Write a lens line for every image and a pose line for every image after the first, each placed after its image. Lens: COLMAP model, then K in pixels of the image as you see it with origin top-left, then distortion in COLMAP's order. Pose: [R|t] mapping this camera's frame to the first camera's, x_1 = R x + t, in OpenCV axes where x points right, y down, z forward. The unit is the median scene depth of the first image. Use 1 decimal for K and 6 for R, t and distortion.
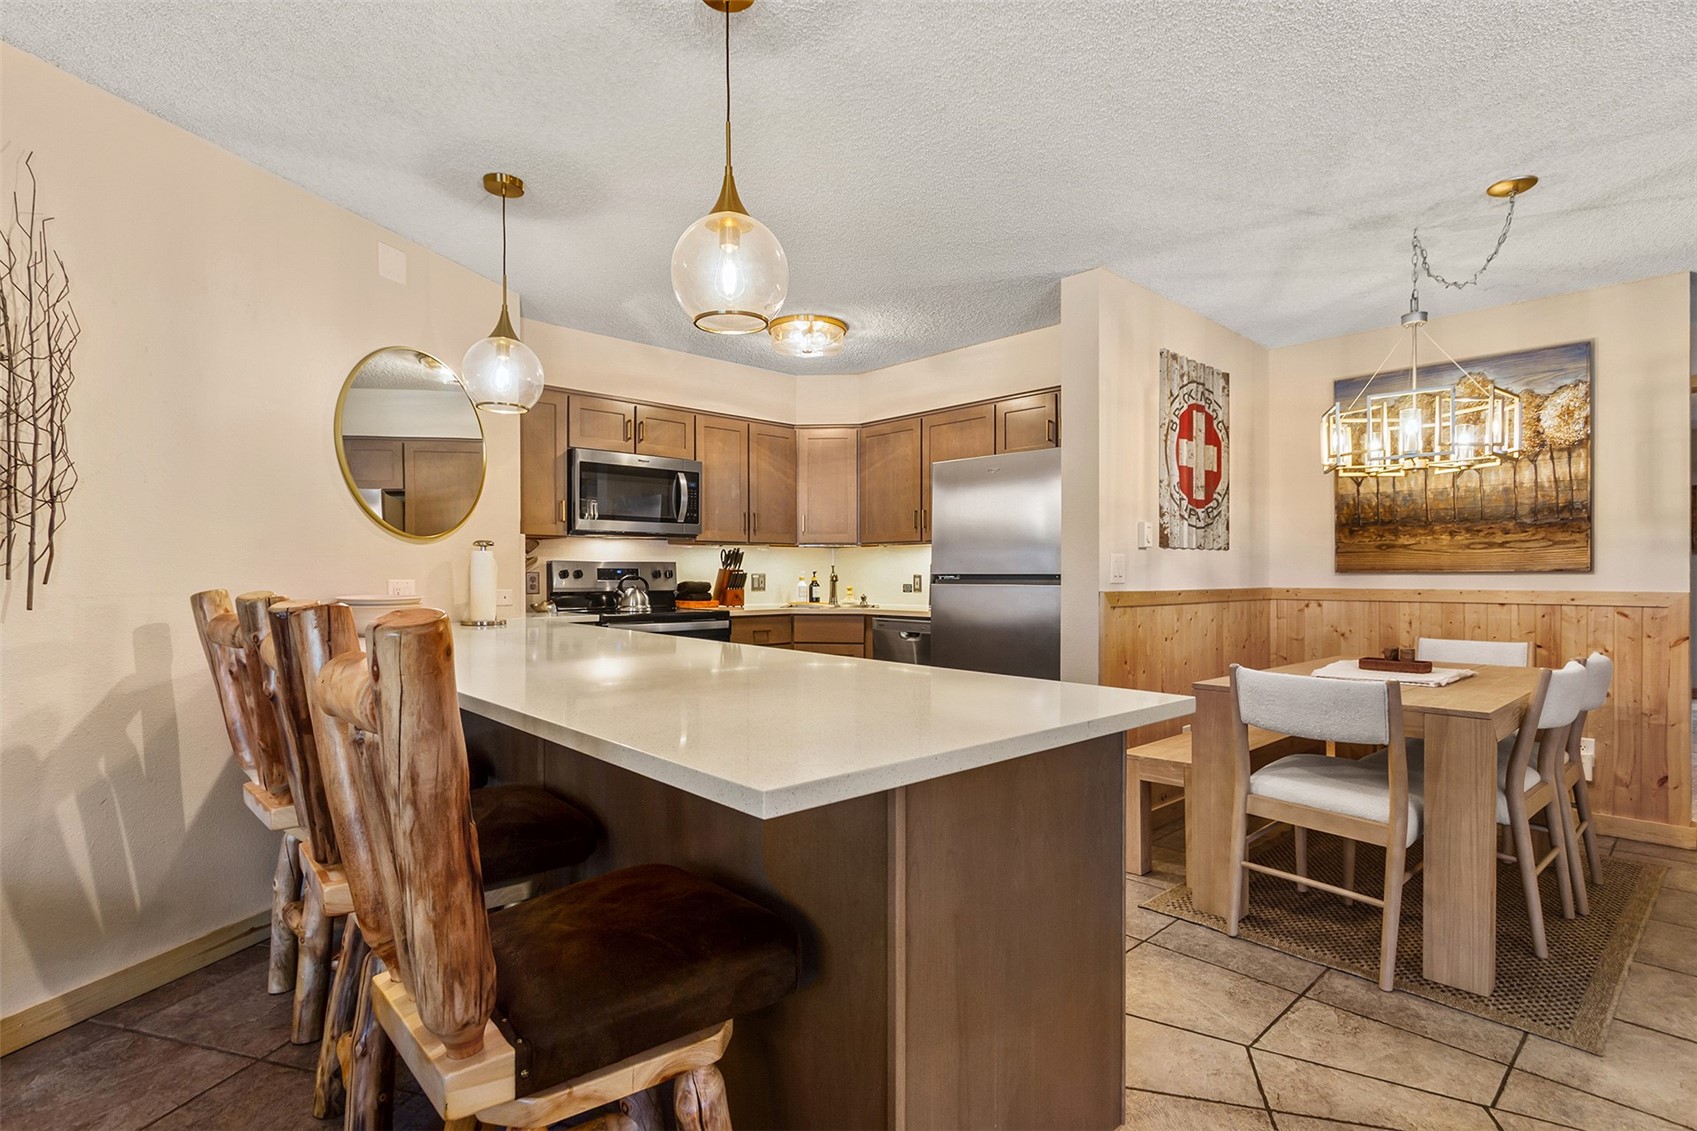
lens RADIAL K [[834.6, 0, 846.7], [0, 834.6, 579.4], [0, 0, 1]] dist [0.002817, -0.001165]
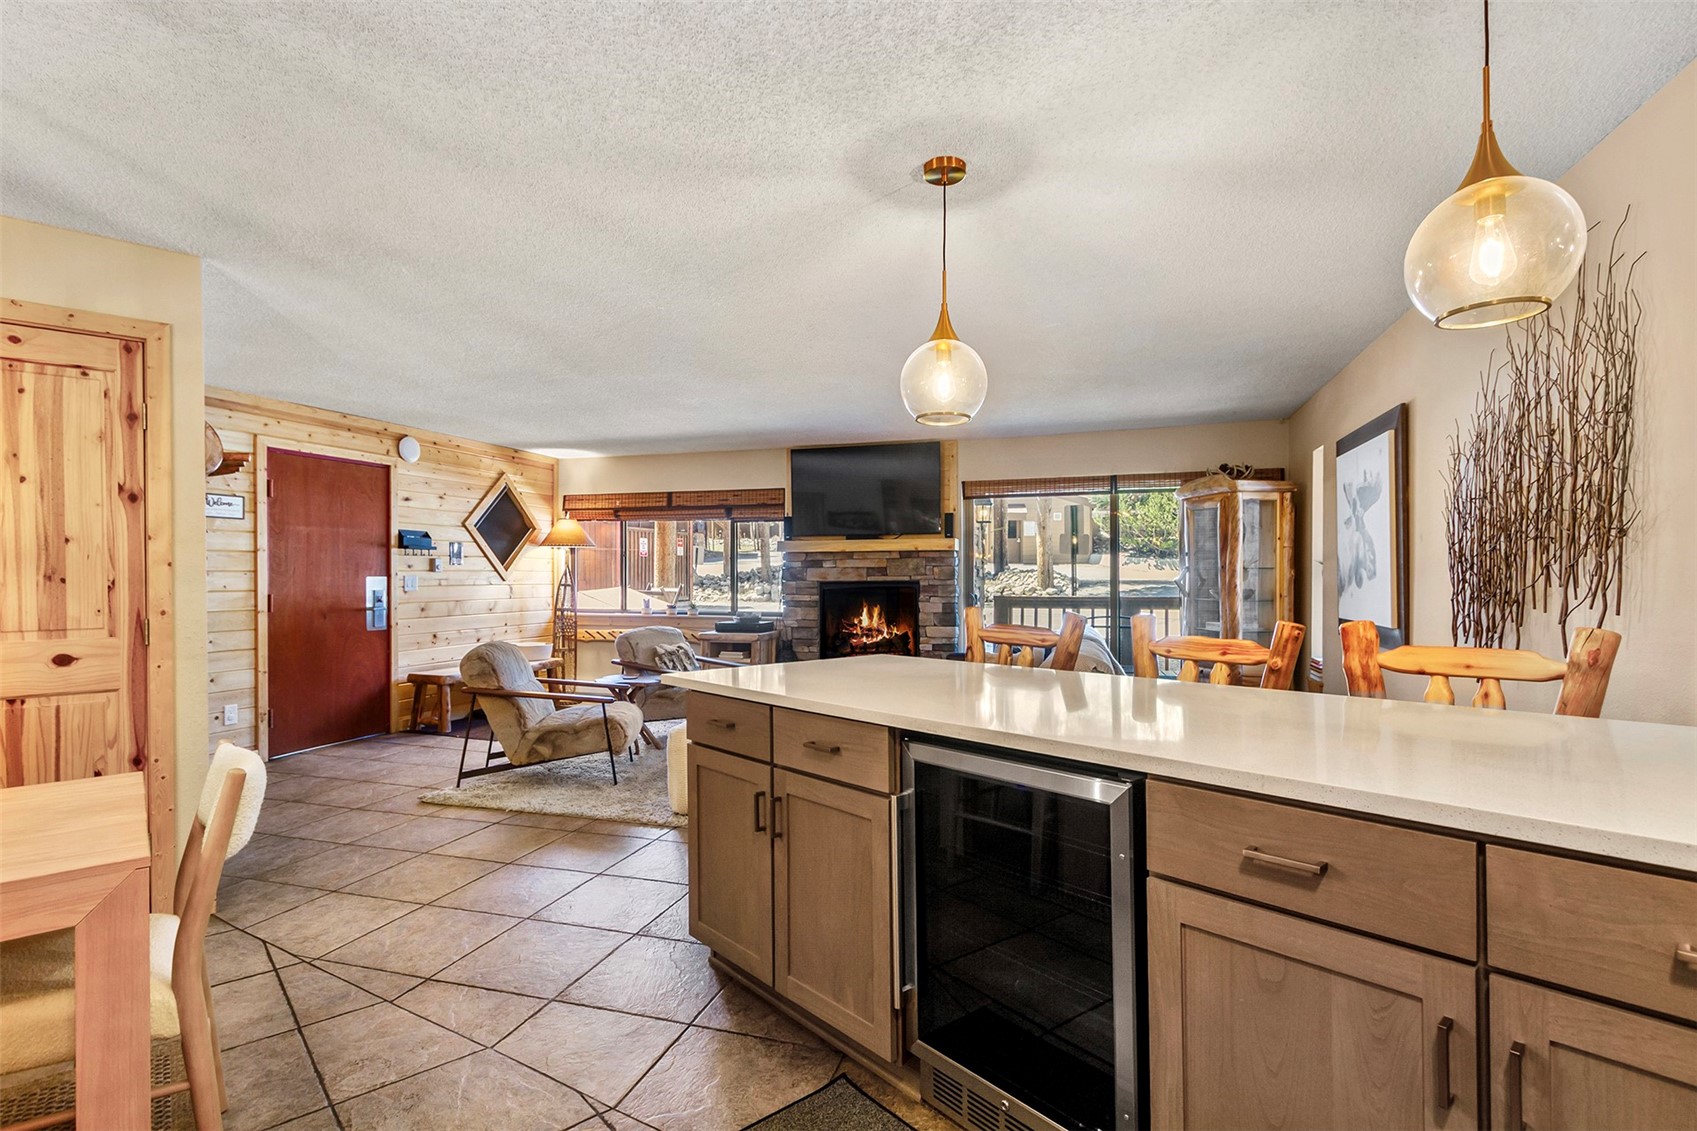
lens RADIAL K [[816.6, 0, 845.4], [0, 816.6, 572.4], [0, 0, 1]] dist [0.005569, -0.000701]
pose [[-0.999702, 0.006244, 0.023591, -0.003551], [0.006294, 0.999978, 0.002057, -0.028528], [-0.023577, 0.002204, -0.999720, 1.036245]]
